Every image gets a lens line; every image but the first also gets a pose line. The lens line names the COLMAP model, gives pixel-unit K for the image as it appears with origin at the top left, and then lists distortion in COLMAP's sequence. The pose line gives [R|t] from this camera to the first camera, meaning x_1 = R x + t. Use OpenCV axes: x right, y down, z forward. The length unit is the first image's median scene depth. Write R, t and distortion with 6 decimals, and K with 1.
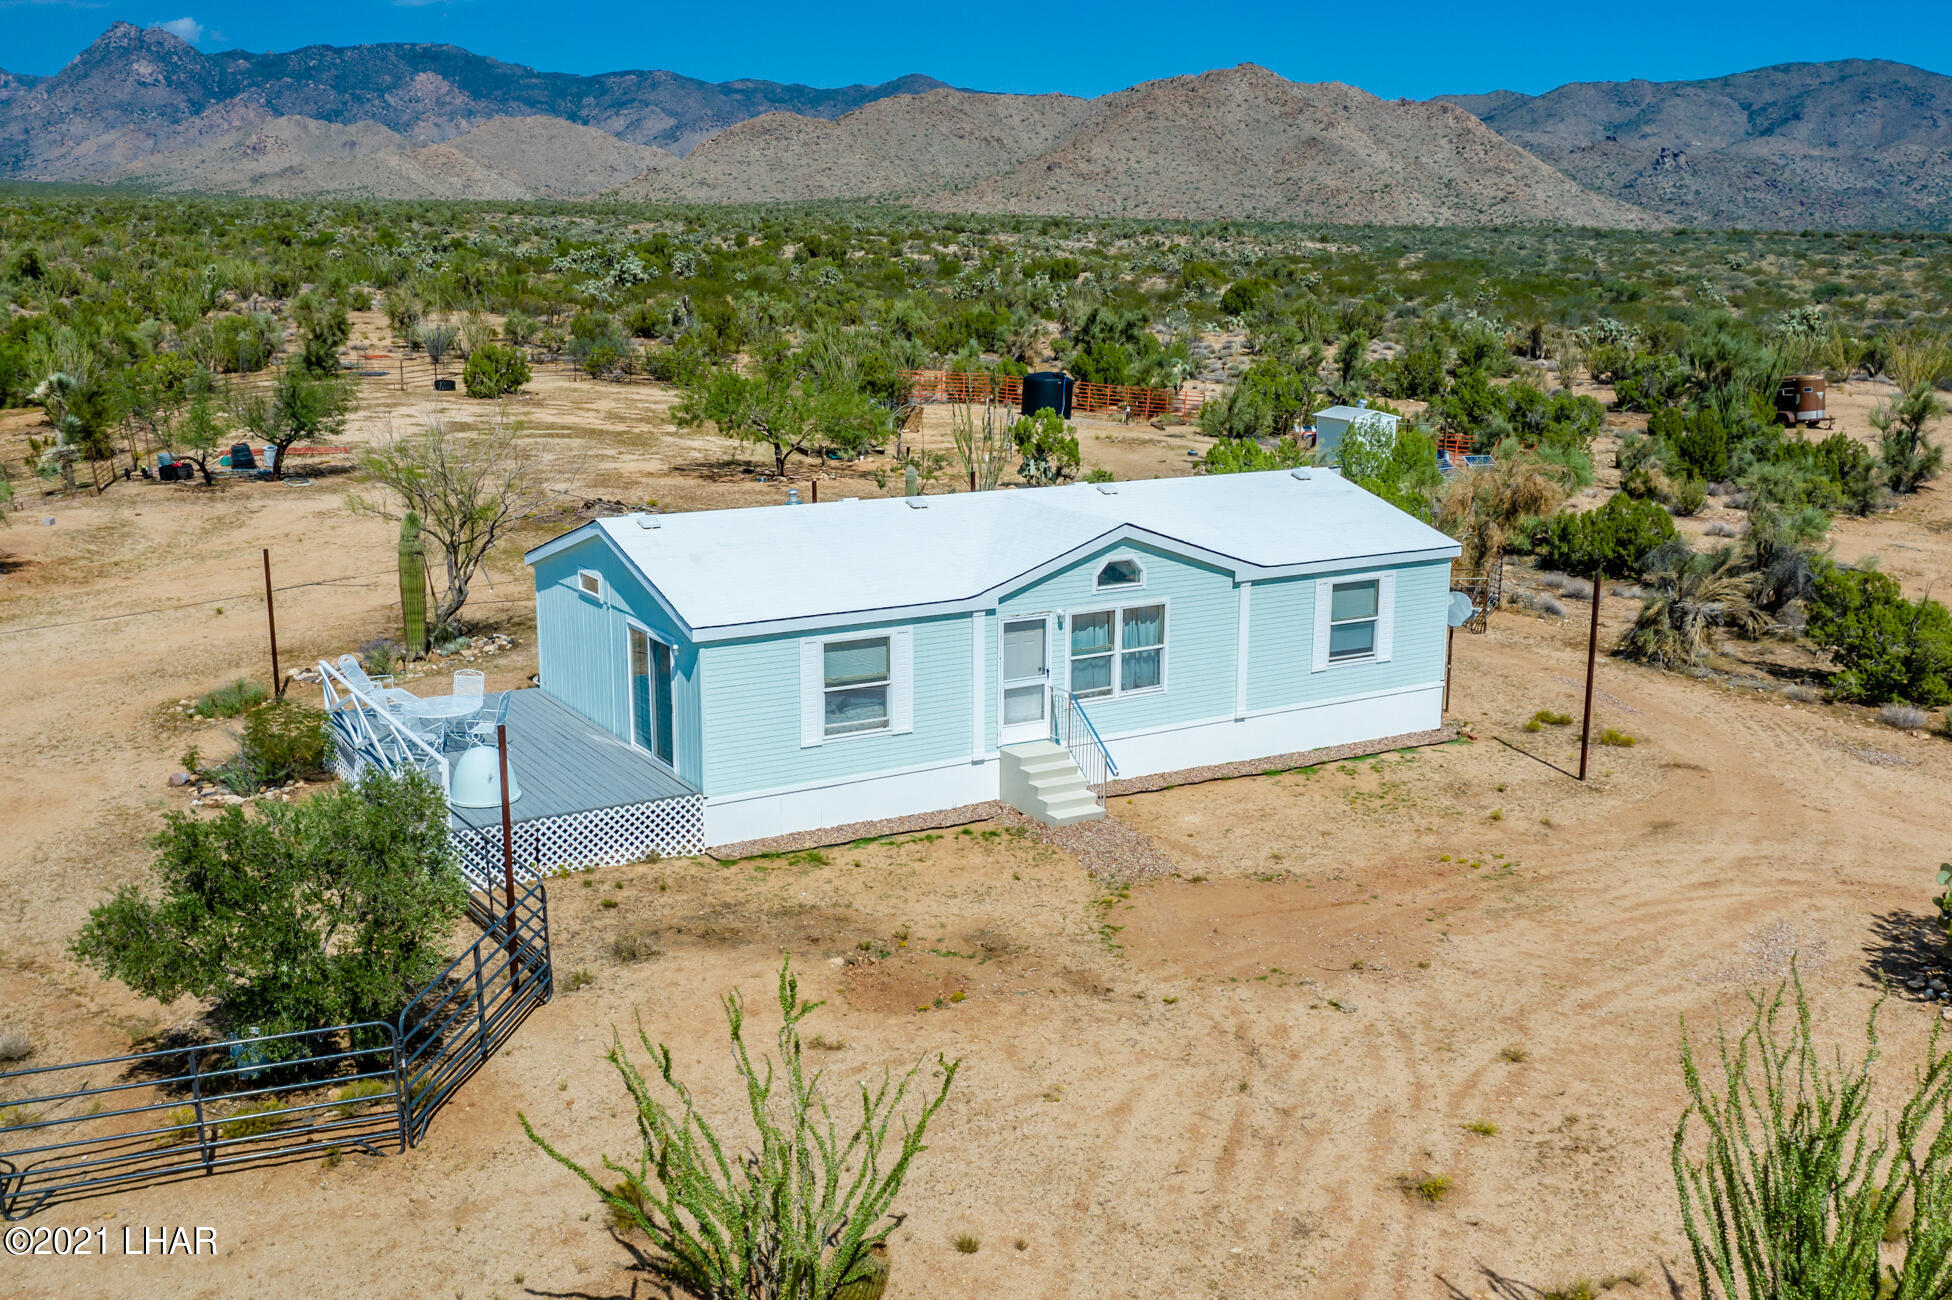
lens RADIAL K [[1787.2, 0, 982.8], [0, 1787.2, 676.6], [0, 0, 1]] dist [0.005132, -0.004946]
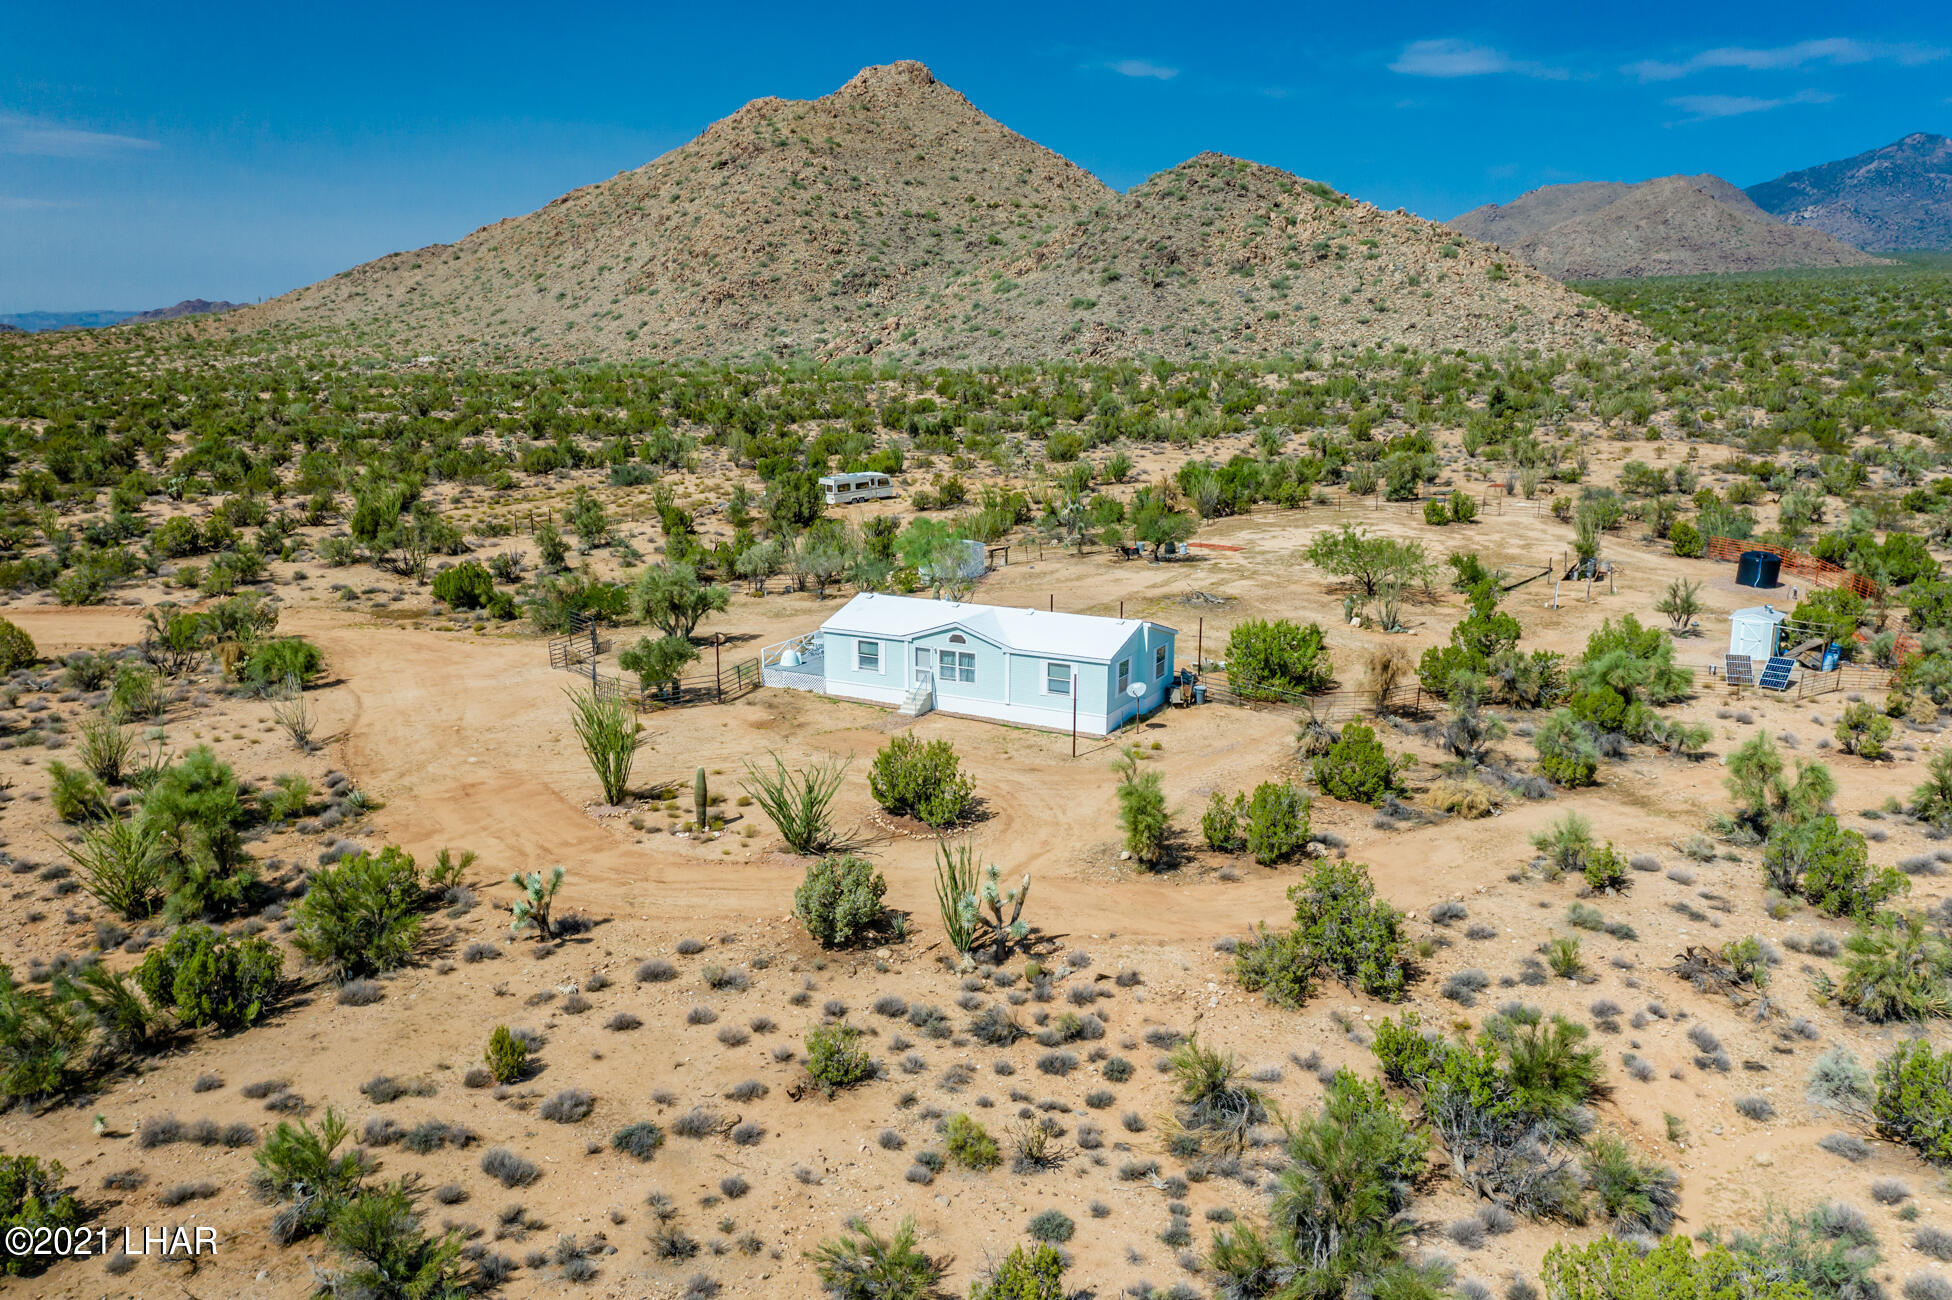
lens RADIAL K [[1529.1, 0, 968.9], [0, 1529.1, 662.2], [0, 0, 1]] dist [0.001912, -0.000755]
pose [[0.501385, 0.185706, -0.845060, 1.914742], [-0.192586, 0.976146, 0.100249, -0.240244], [0.843518, 0.112483, 0.525190, -0.241980]]
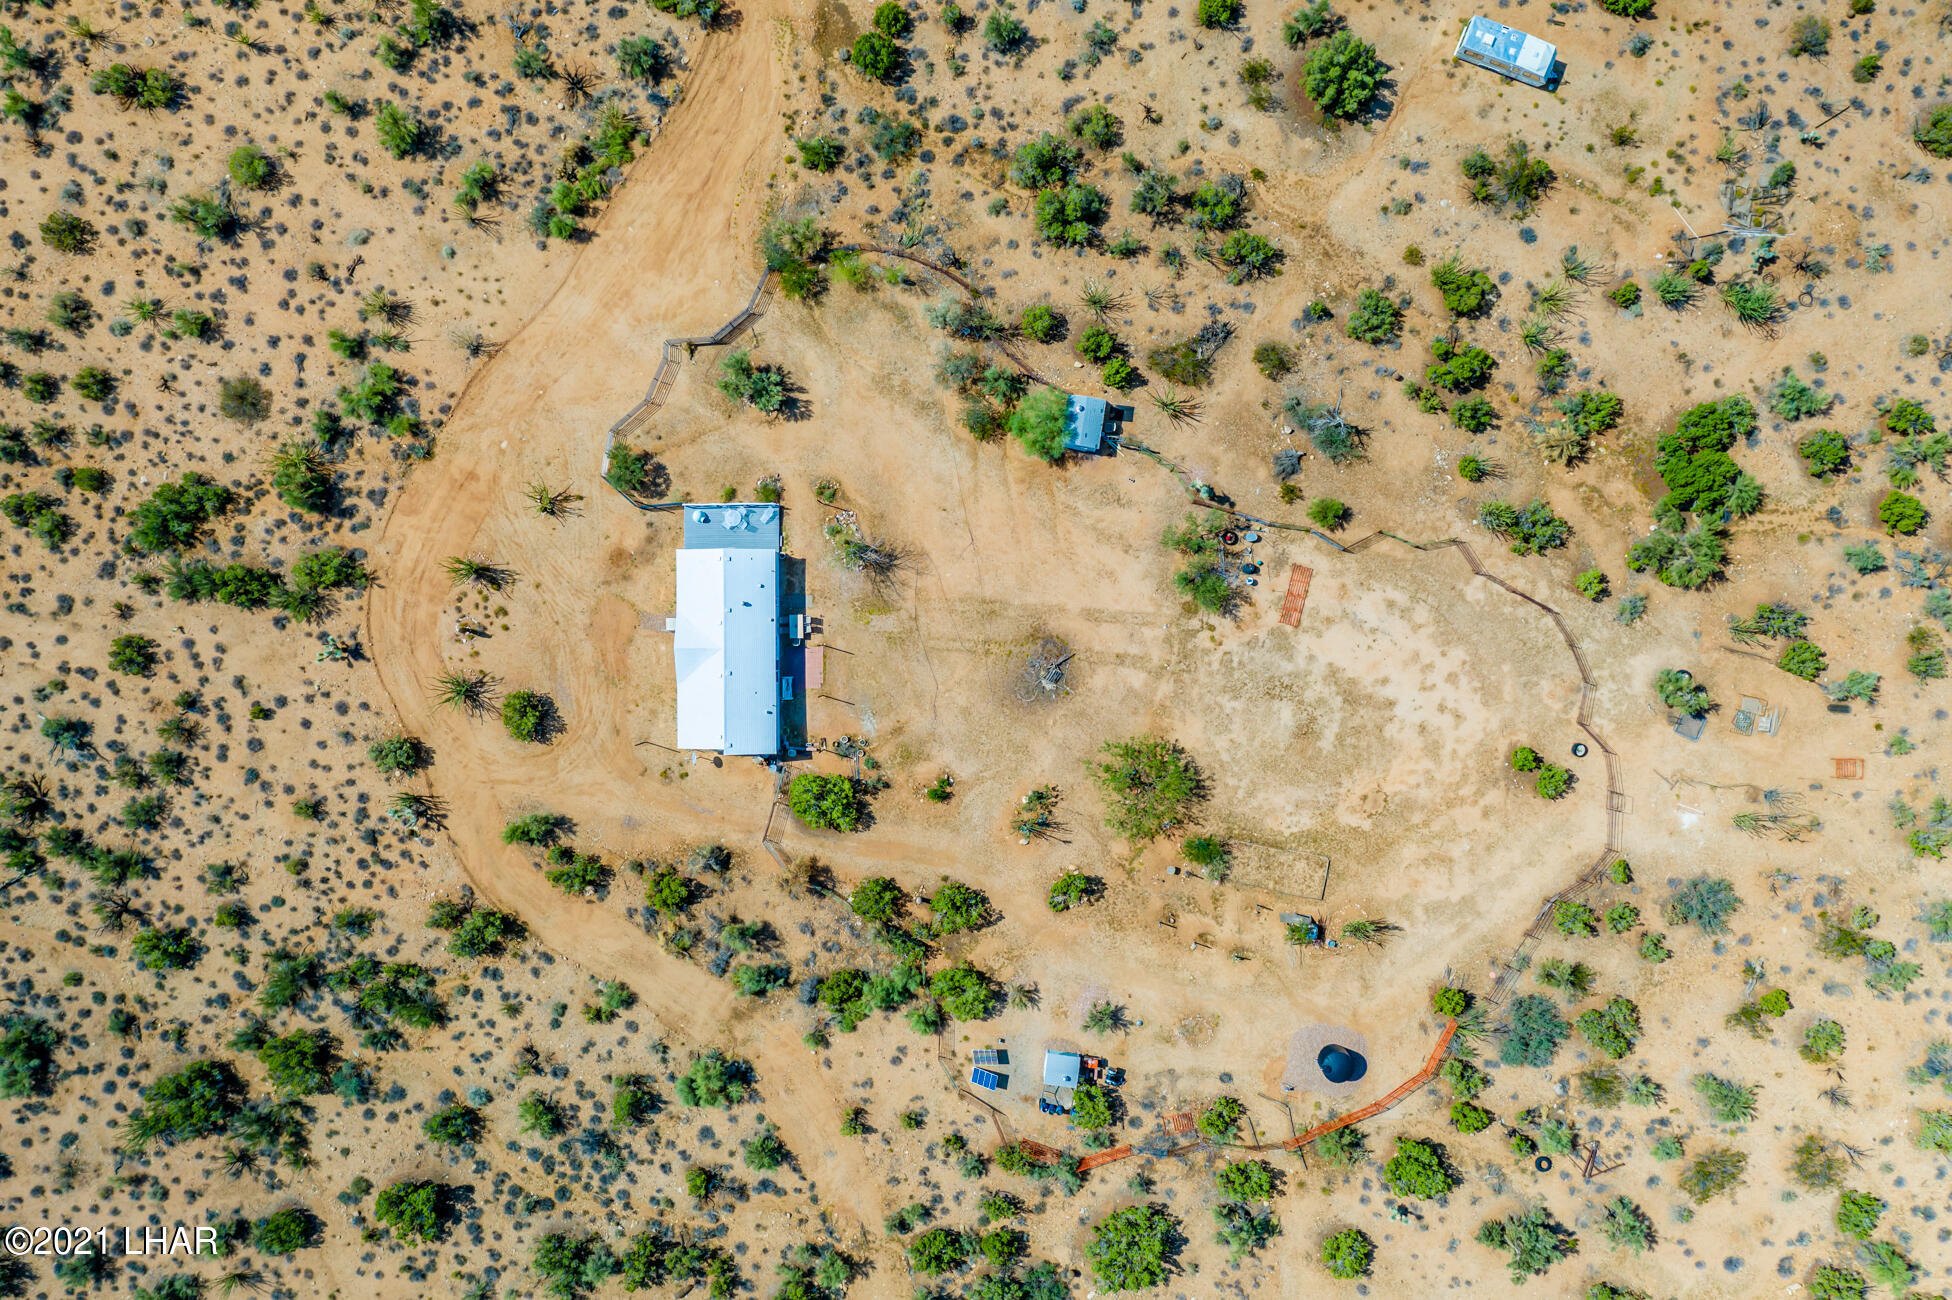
lens RADIAL K [[1529.1, 0, 968.9], [0, 1529.1, 662.2], [0, 0, 1]] dist [0.001912, -0.000755]
pose [[-0.529885, 0.848062, 0.003605, -0.290075], [-0.185417, -0.119998, 0.975306, -3.697062], [0.827552, 0.516132, 0.220830, 0.672622]]
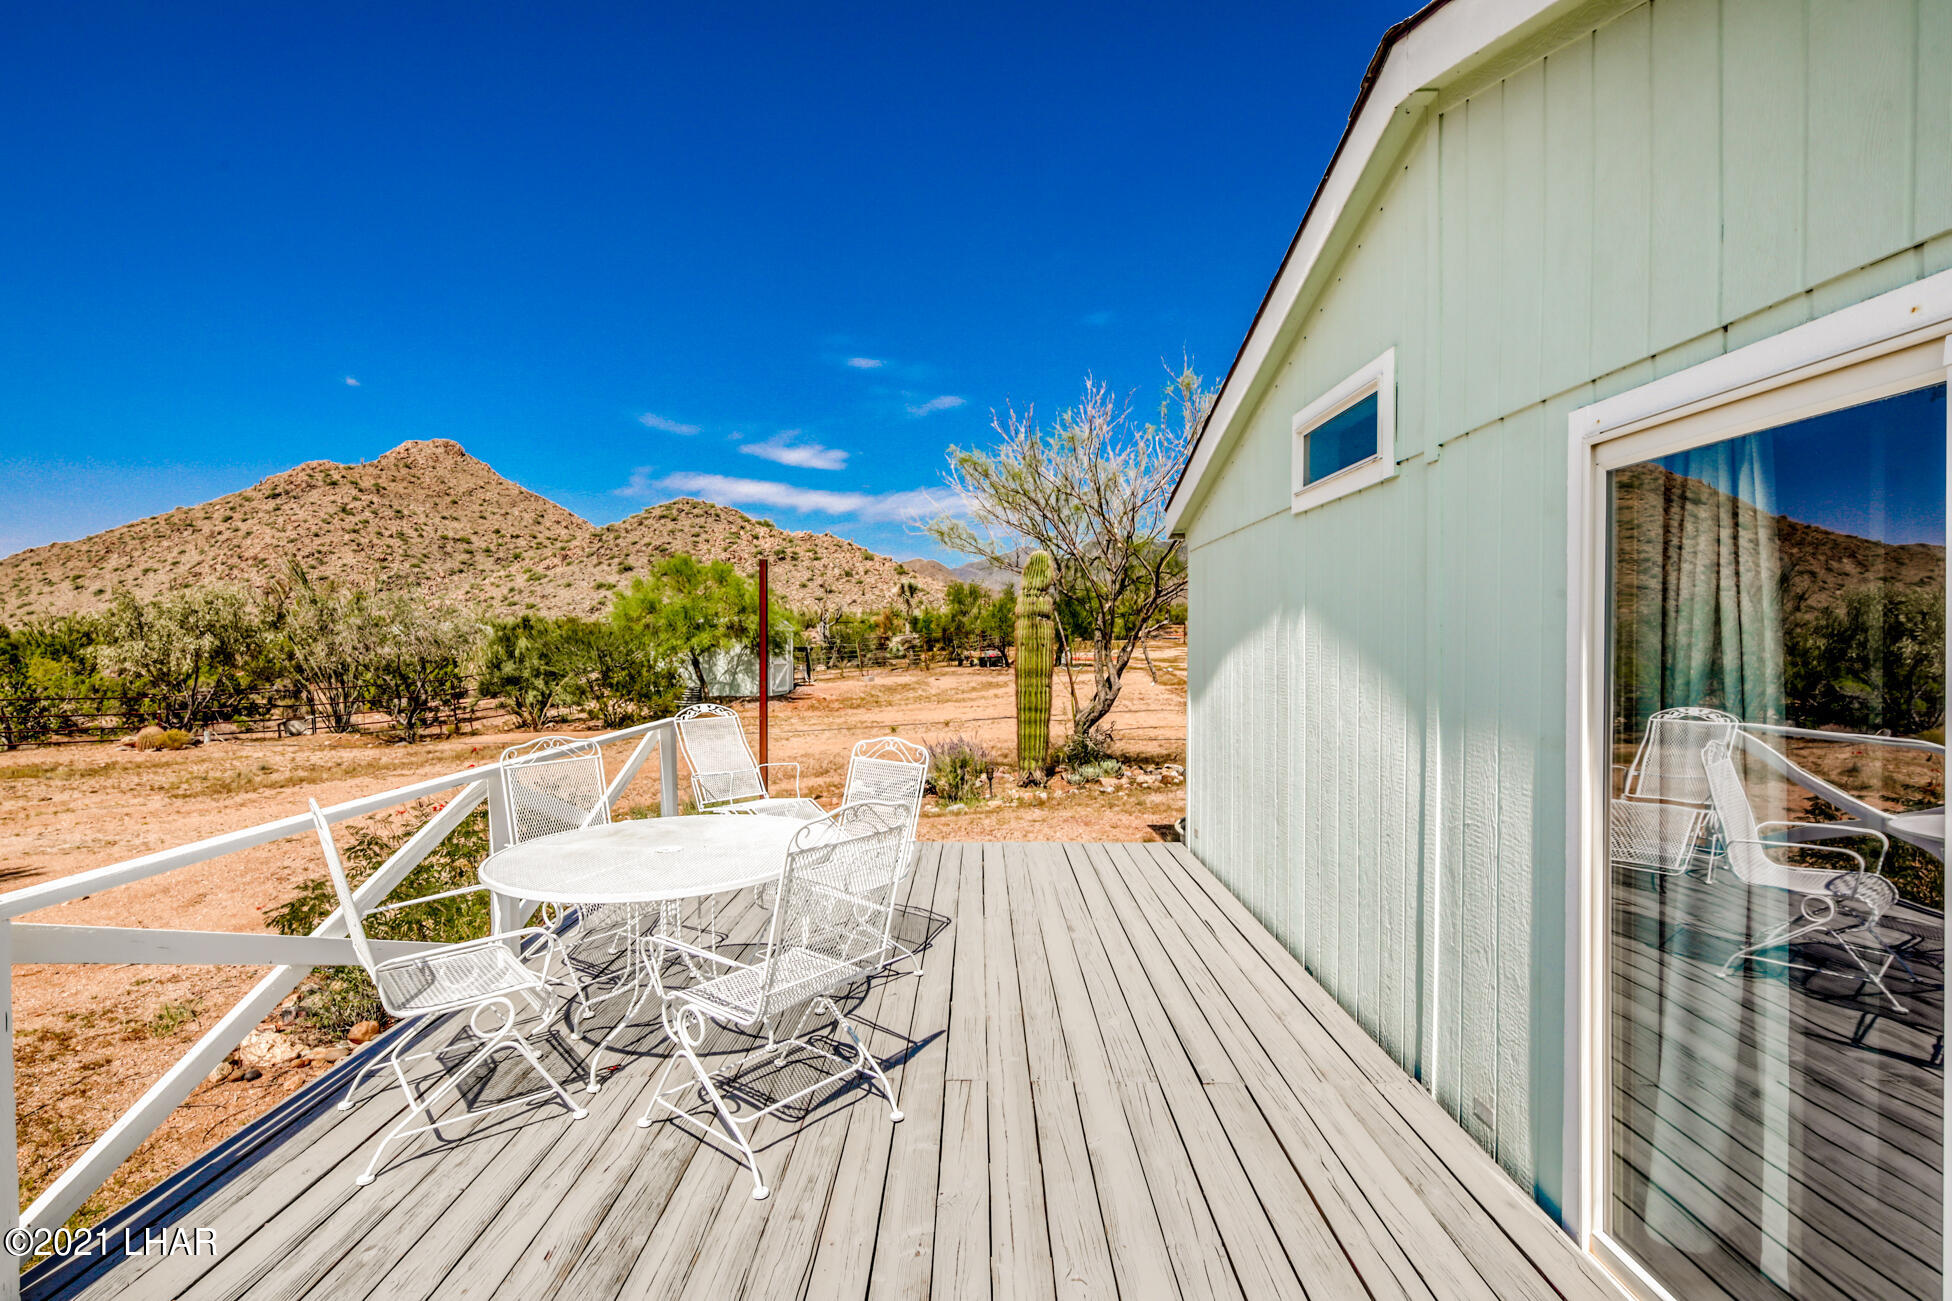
lens RADIAL K [[936.8, 0, 976.0], [0, 936.8, 650.5], [0, 0, 1]] dist [-0.006946, -0.001115]
pose [[0.846910, 0.000336, -0.531737, -0.165657], [-0.113392, 0.977112, -0.179985, 0.008448], [0.519506, 0.212726, 0.827564, 0.769303]]
